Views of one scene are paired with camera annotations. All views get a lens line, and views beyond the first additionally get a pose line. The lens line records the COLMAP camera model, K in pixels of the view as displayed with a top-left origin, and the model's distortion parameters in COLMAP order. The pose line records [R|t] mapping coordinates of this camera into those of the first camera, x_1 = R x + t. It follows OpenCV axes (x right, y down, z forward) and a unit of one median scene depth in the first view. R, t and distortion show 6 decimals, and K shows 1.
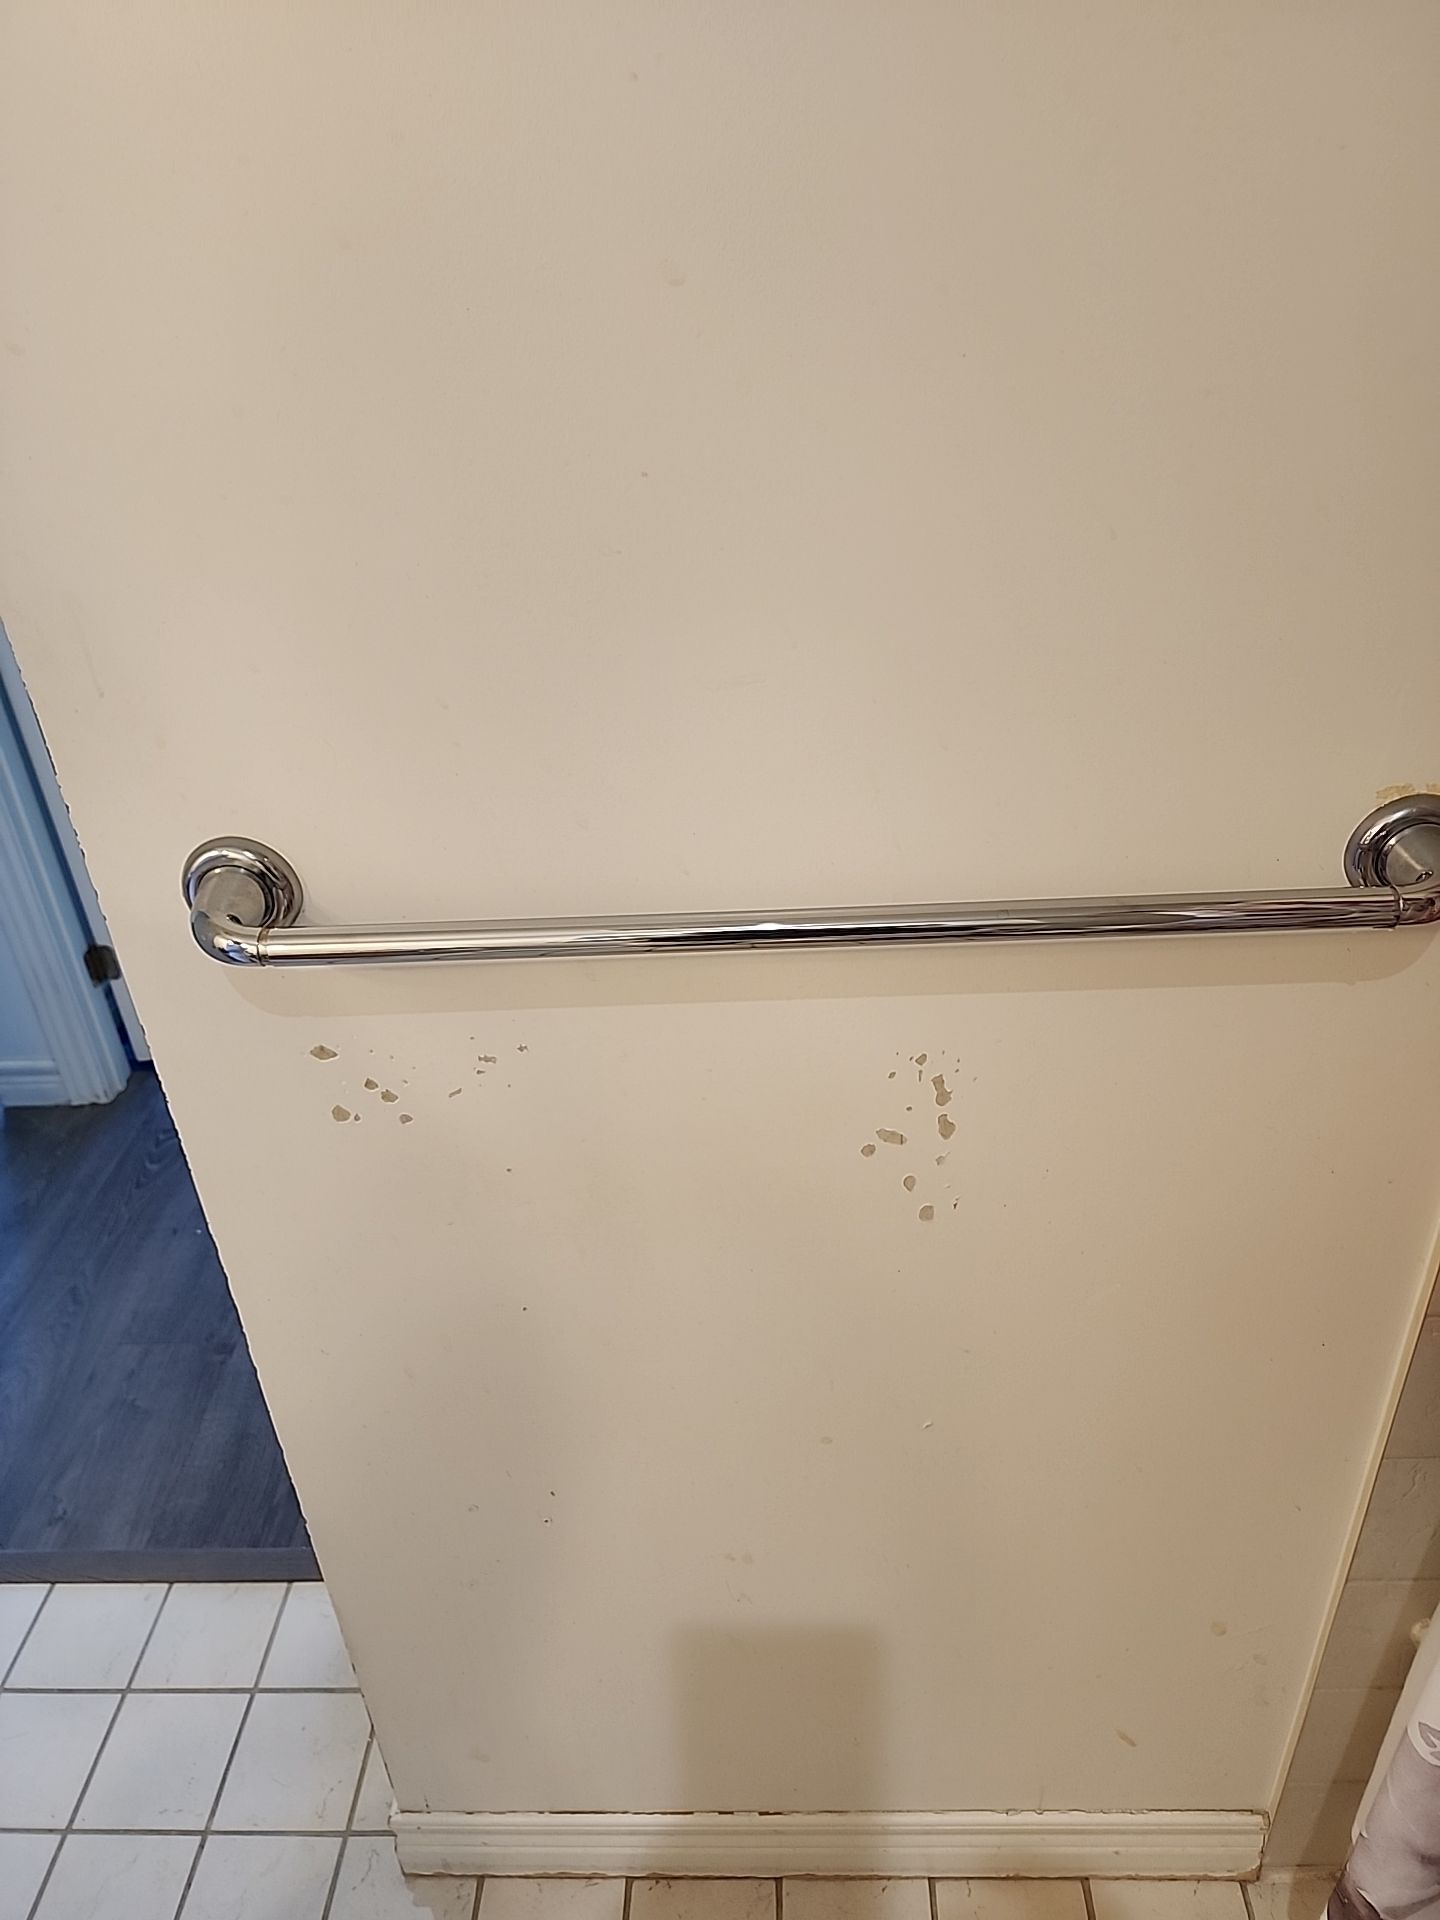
lens RADIAL K [[1339.7, 0, 711.5], [0, 1339.7, 966.6], [0, 0, 1]] dist [0.053559, -0.053657]
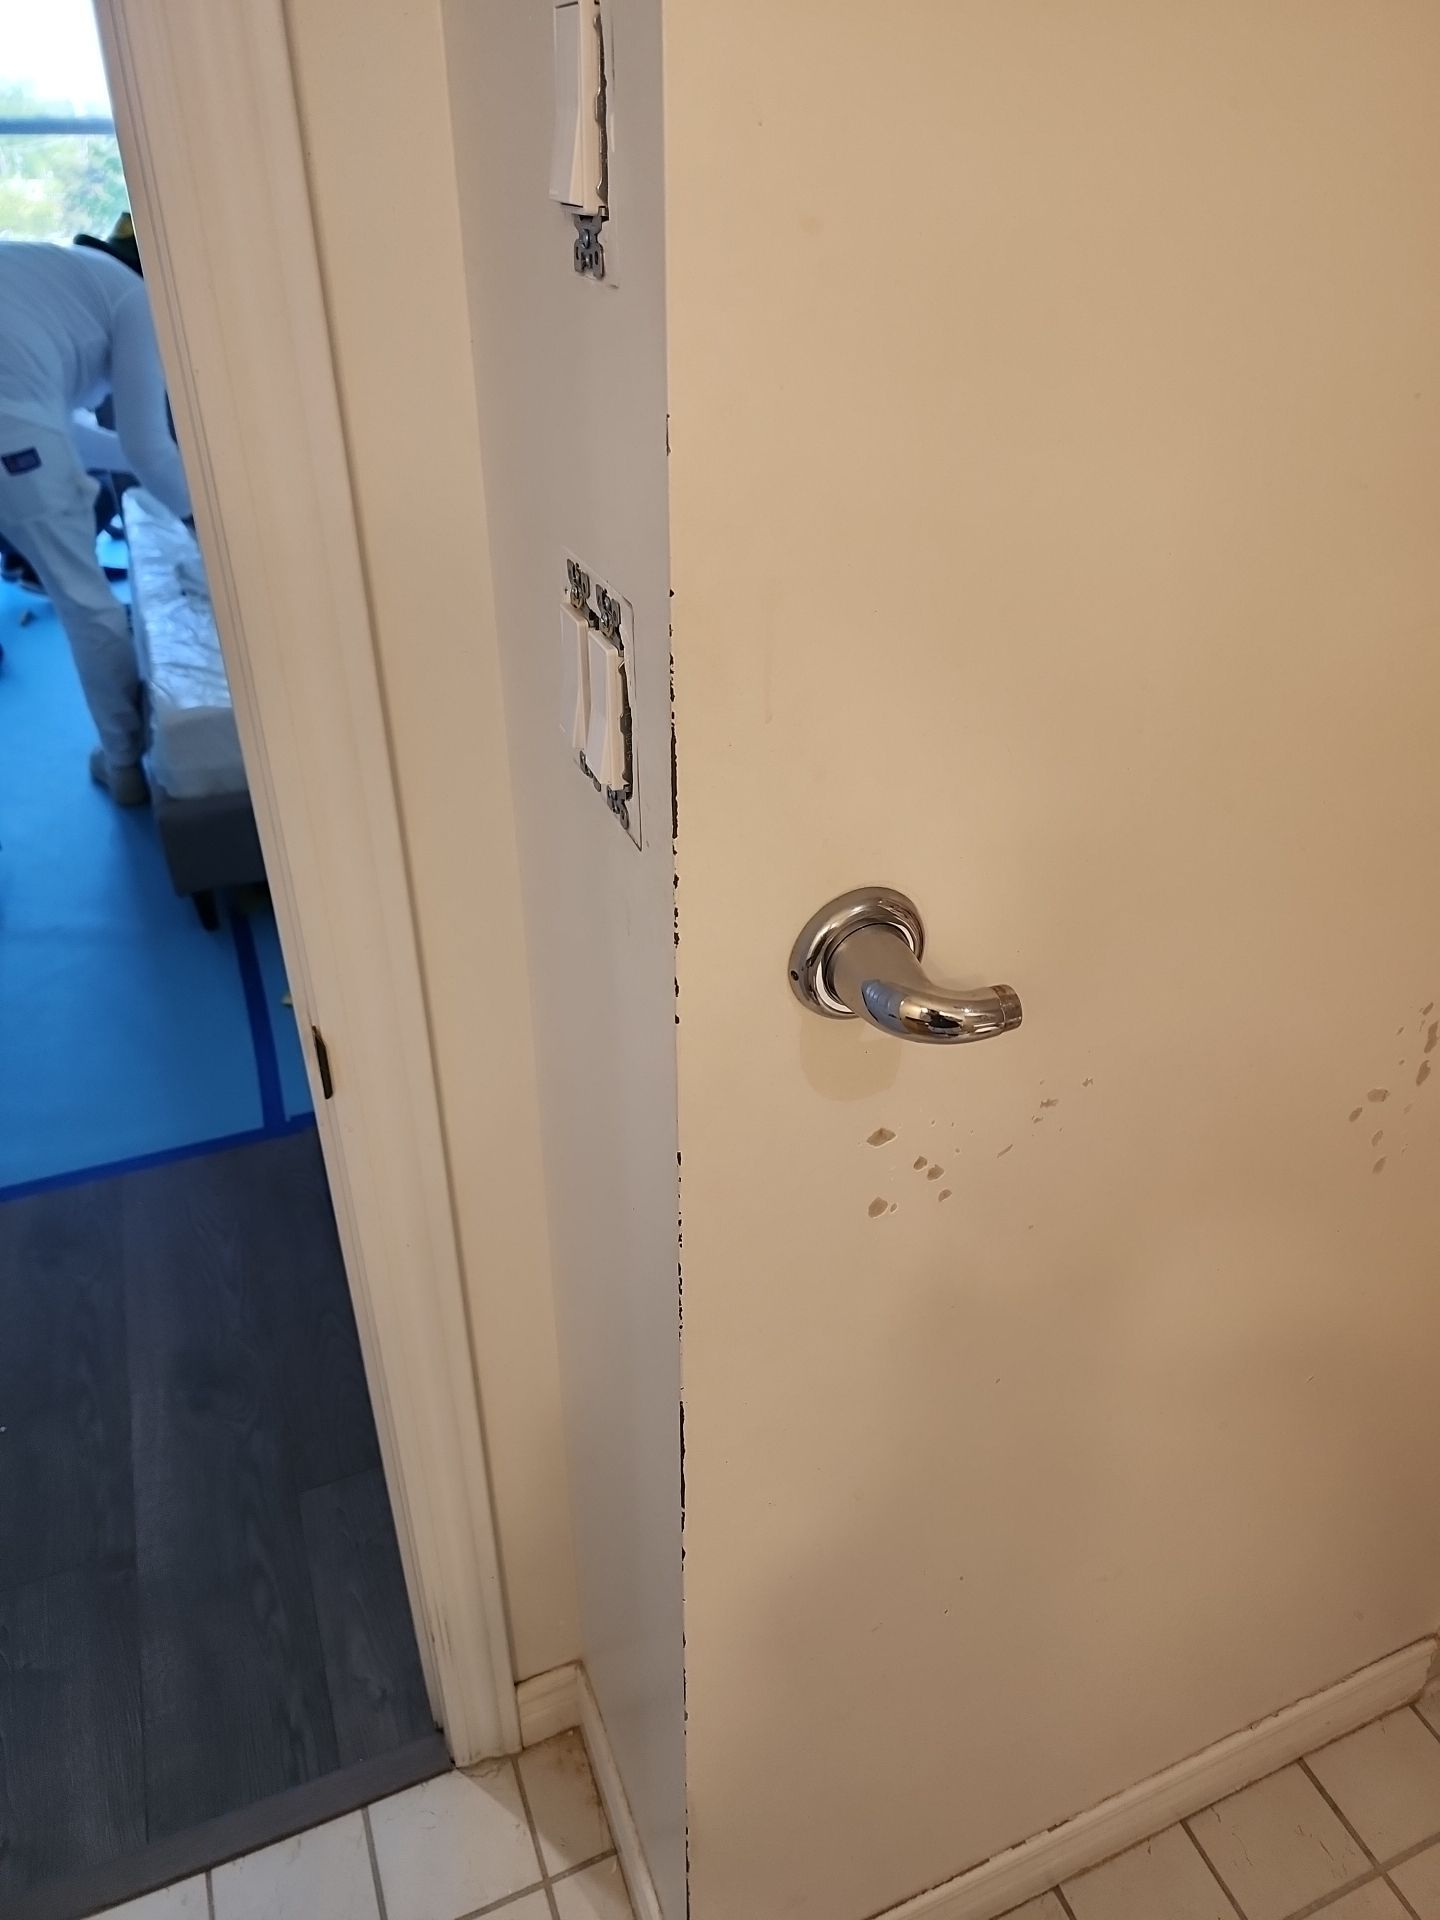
lens RADIAL K [[1339.7, 0, 714.7], [0, 1339.7, 946.3], [0, 0, 1]] dist [0.053559, -0.053657]
pose [[0.905191, -0.165841, 0.391314, -0.660658], [0.164510, 0.985674, 0.037189, -0.093587], [-0.391876, 0.030712, 0.919505, 0.286153]]
